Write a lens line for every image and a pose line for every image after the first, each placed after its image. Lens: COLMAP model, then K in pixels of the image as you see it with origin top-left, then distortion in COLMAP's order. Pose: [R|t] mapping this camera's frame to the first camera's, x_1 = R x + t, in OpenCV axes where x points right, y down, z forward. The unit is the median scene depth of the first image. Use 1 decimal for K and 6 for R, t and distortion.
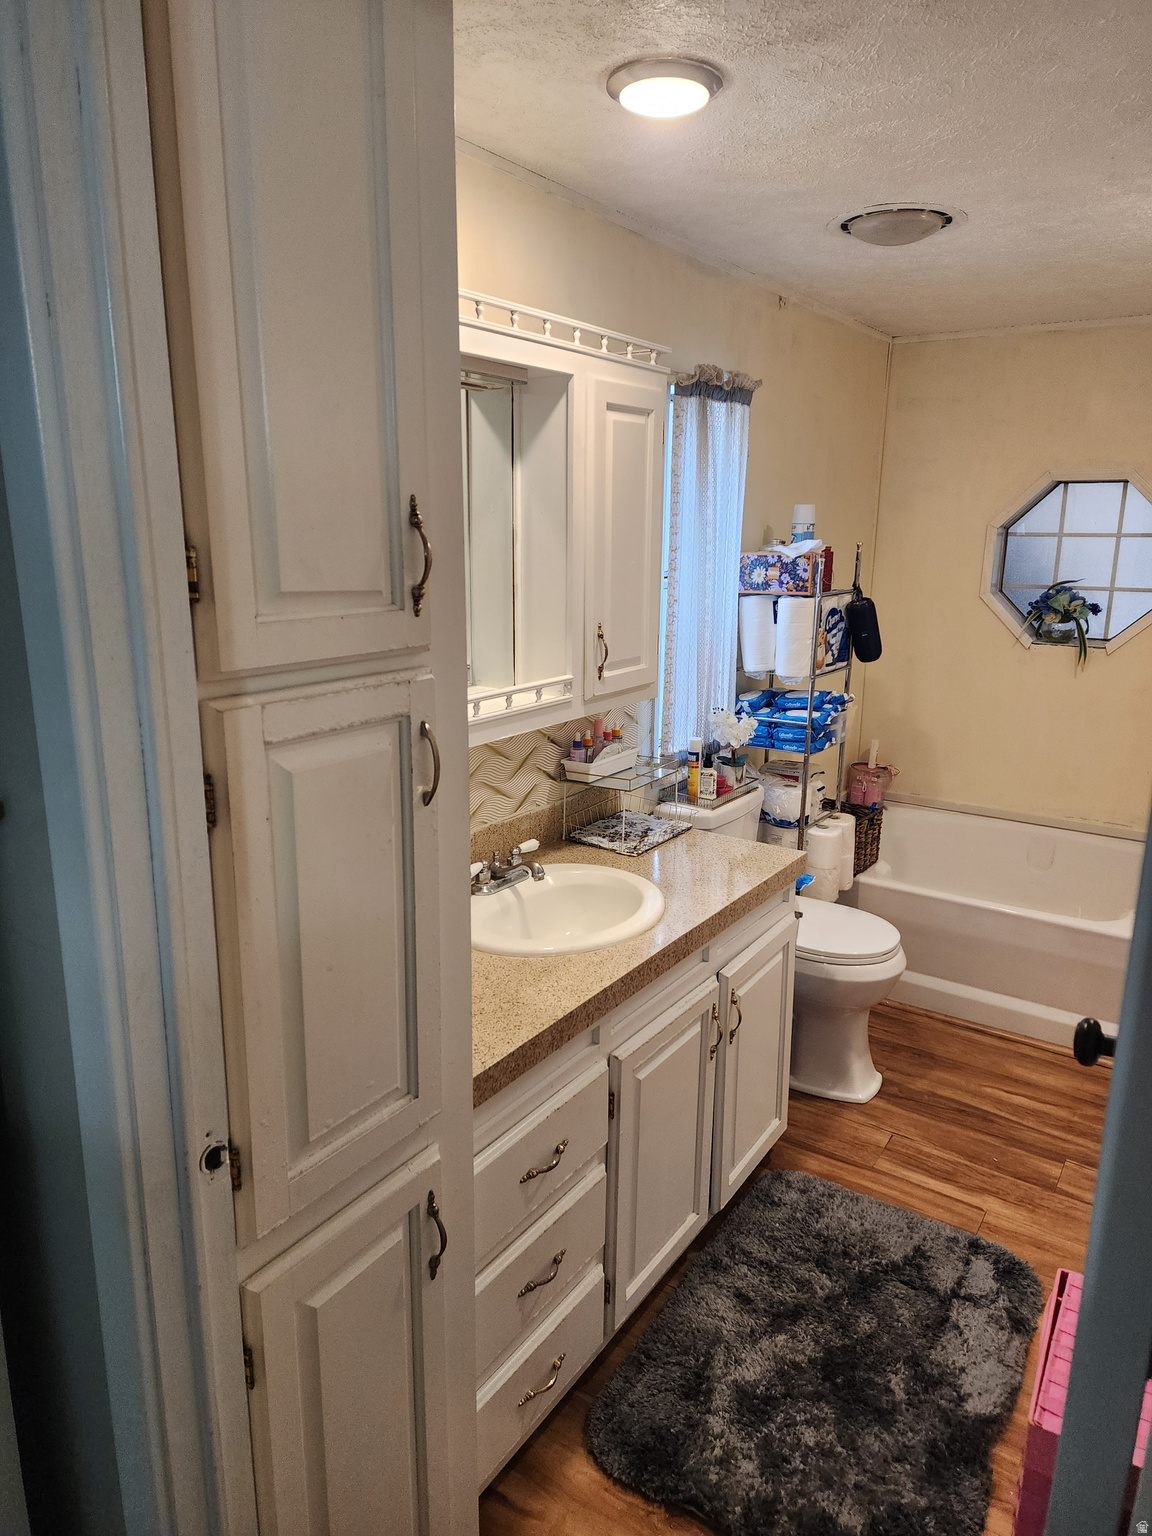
lens RADIAL K [[1025.2, 0, 572.9], [0, 1025.2, 768.7], [0, 0, 1]] dist [0.065300, -0.056304]
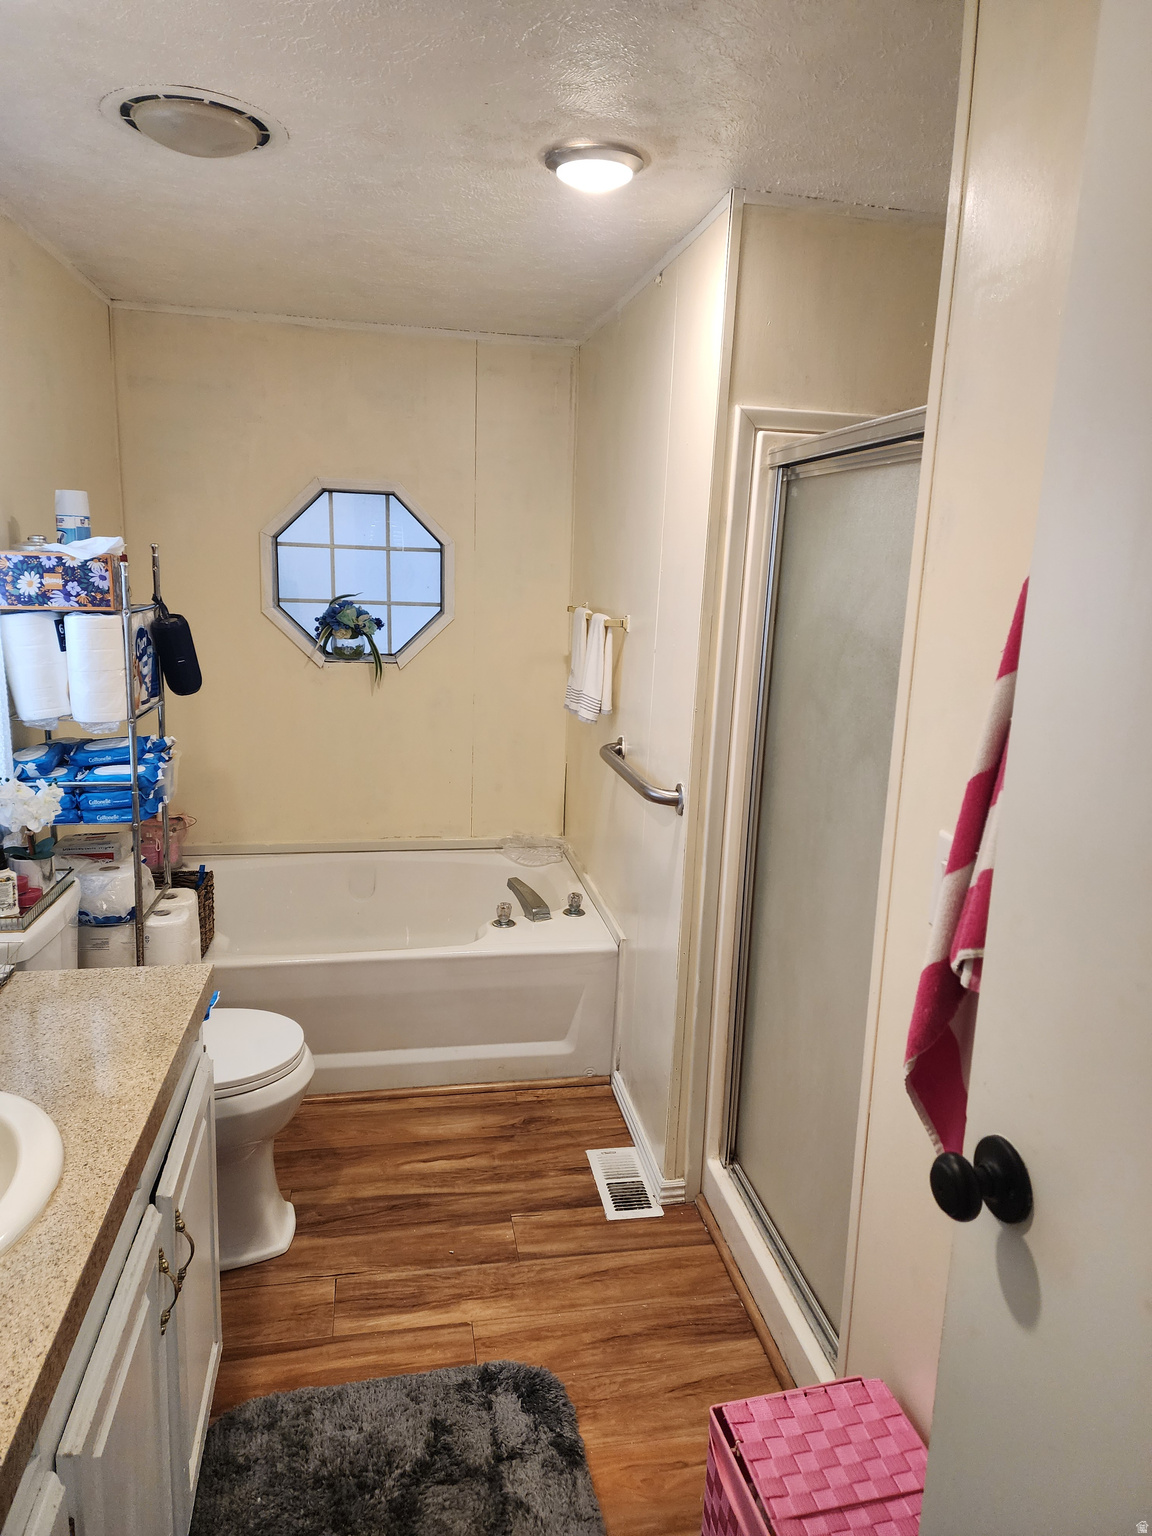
lens RADIAL K [[1025.2, 0, 587.4], [0, 1025.2, 756.7], [0, 0, 1]] dist [0.065300, -0.056304]
pose [[0.701467, -0.119513, 0.702610, -0.065770], [0.140312, 0.989704, 0.028264, -0.037549], [-0.698753, 0.078758, 0.711014, 0.236104]]
